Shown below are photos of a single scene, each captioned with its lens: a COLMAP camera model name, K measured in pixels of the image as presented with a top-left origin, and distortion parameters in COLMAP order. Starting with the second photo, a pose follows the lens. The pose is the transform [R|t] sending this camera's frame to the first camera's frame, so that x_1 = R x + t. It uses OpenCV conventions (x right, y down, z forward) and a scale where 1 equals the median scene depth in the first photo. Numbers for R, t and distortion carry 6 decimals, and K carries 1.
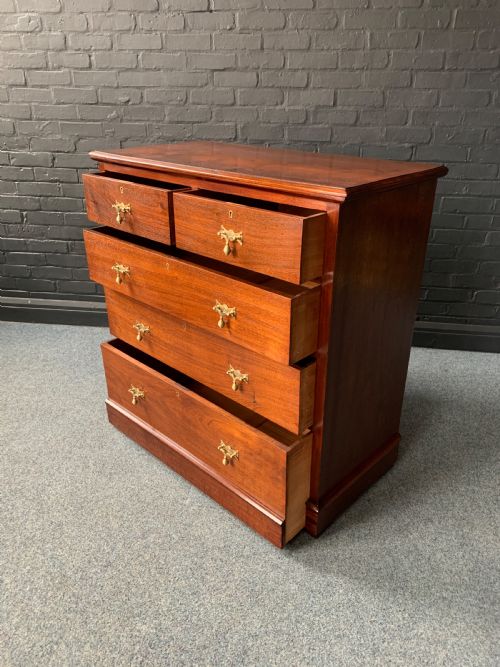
lens RADIAL K [[515.3, 0, 251.3], [0, 515.3, 331.4], [0, 0, 1]] dist [0.006795, -0.001358]
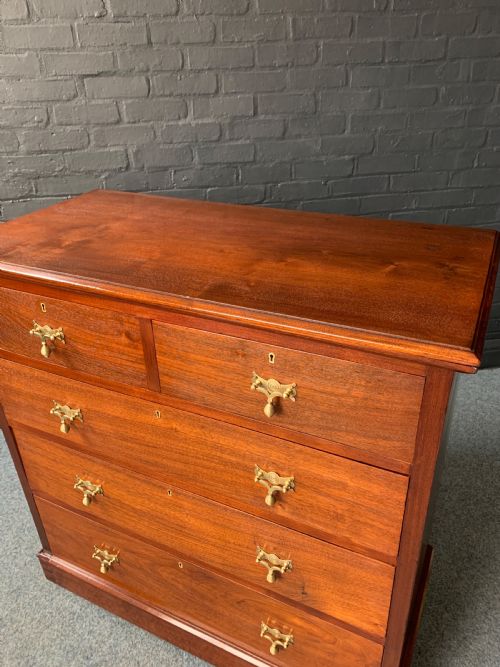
lens RADIAL K [[514.8, 0, 251.6], [0, 514.8, 330.9], [0, 0, 1]] dist [0.002775, -0.003377]
pose [[0.953263, -0.175292, 0.246095, -0.088000], [0.160615, 0.983878, 0.078660, -0.184354], [-0.255916, -0.035457, 0.966049, 0.253525]]
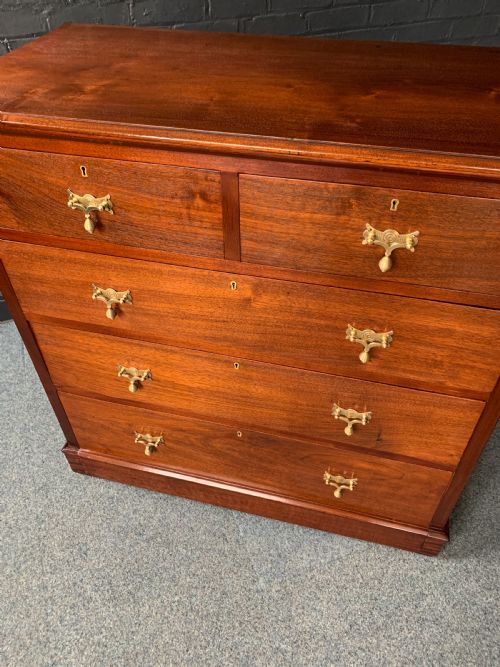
lens RADIAL K [[512.8, 0, 250.5], [0, 512.8, 330.9], [0, 0, 1]] dist [0.004317, -0.004568]
pose [[0.872609, -0.342666, 0.348041, -0.201513], [0.221367, 0.912668, 0.343561, -0.193058], [-0.435373, -0.222750, 0.872257, 0.331450]]
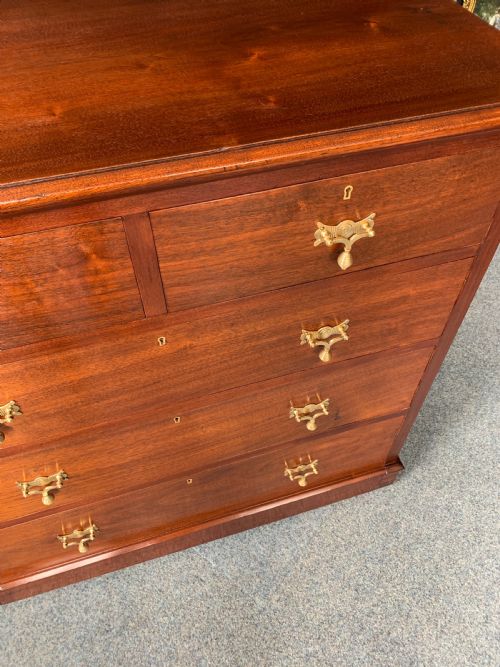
lens RADIAL K [[516.2, 0, 251.4], [0, 516.2, 331.2], [0, 0, 1]] dist [0.007262, -0.008646]
pose [[0.490924, -0.668805, 0.558295, -0.203205], [0.371794, 0.740381, 0.560004, -0.245810], [-0.787885, -0.067349, 0.612129, 0.455486]]
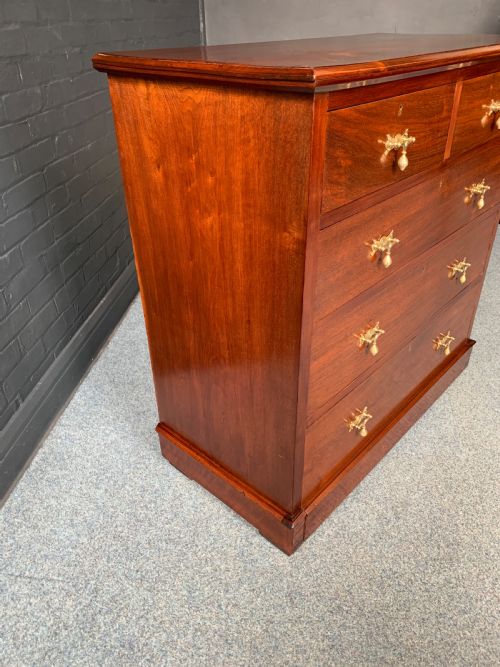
lens RADIAL K [[511.6, 0, 247.7], [0, 511.6, 333.4], [0, 0, 1]] dist [0.004145, -0.004817]
pose [[-0.018684, -0.535136, 0.844559, -0.552837], [0.444359, 0.752252, 0.486479, -0.308169], [-0.895654, 0.384377, 0.223737, 0.783321]]
